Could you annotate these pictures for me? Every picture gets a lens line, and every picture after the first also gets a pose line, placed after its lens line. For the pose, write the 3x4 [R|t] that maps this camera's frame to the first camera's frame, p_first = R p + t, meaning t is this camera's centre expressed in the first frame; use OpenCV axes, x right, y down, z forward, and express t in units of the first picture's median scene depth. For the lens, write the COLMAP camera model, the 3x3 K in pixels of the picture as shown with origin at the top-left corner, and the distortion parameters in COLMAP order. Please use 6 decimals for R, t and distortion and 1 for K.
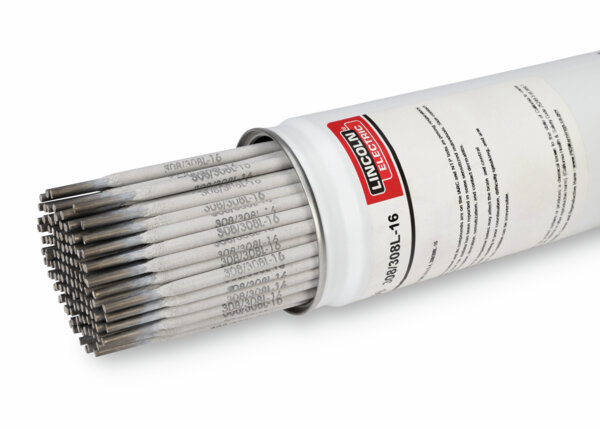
lens RADIAL K [[1022.4, 0, 300.0], [0, 1022.4, 214.5], [0, 0, 1]] dist [-0.035079, 0.033965]
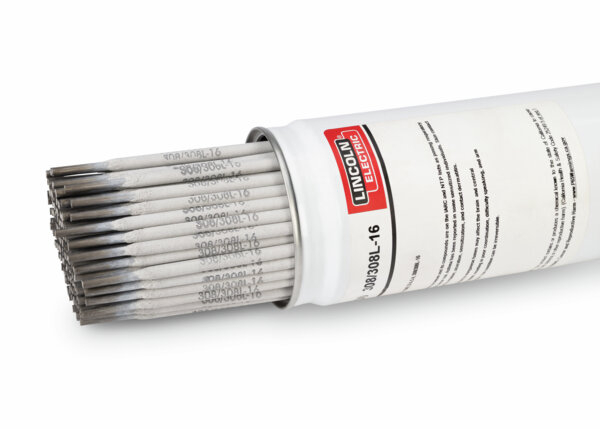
lens RADIAL K [[1022.4, 0, 300.0], [0, 1022.4, 214.5], [0, 0, 1]] dist [-0.035079, 0.033965]
pose [[0.982896, 0.114514, -0.144232, 0.164374], [-0.108950, 0.992986, 0.045926, -0.050274], [0.148479, -0.029427, 0.988478, -0.028724]]
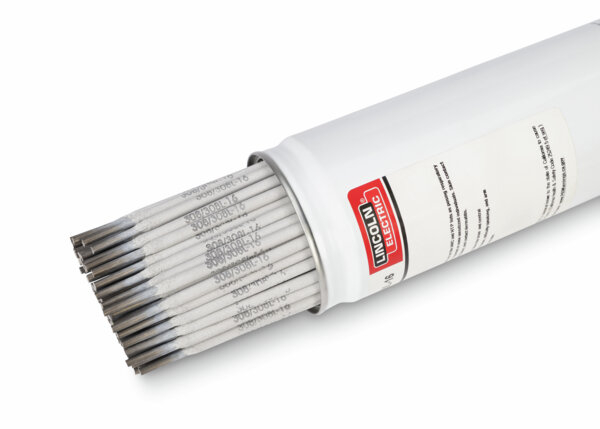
lens RADIAL K [[1022.4, 0, 300.0], [0, 1022.4, 214.5], [0, 0, 1]] dist [-0.035079, 0.033965]
pose [[0.986255, 0.101272, 0.130559, -0.161158], [-0.162942, 0.727203, 0.666803, -0.784777], [-0.027414, -0.678911, 0.733709, 0.216137]]
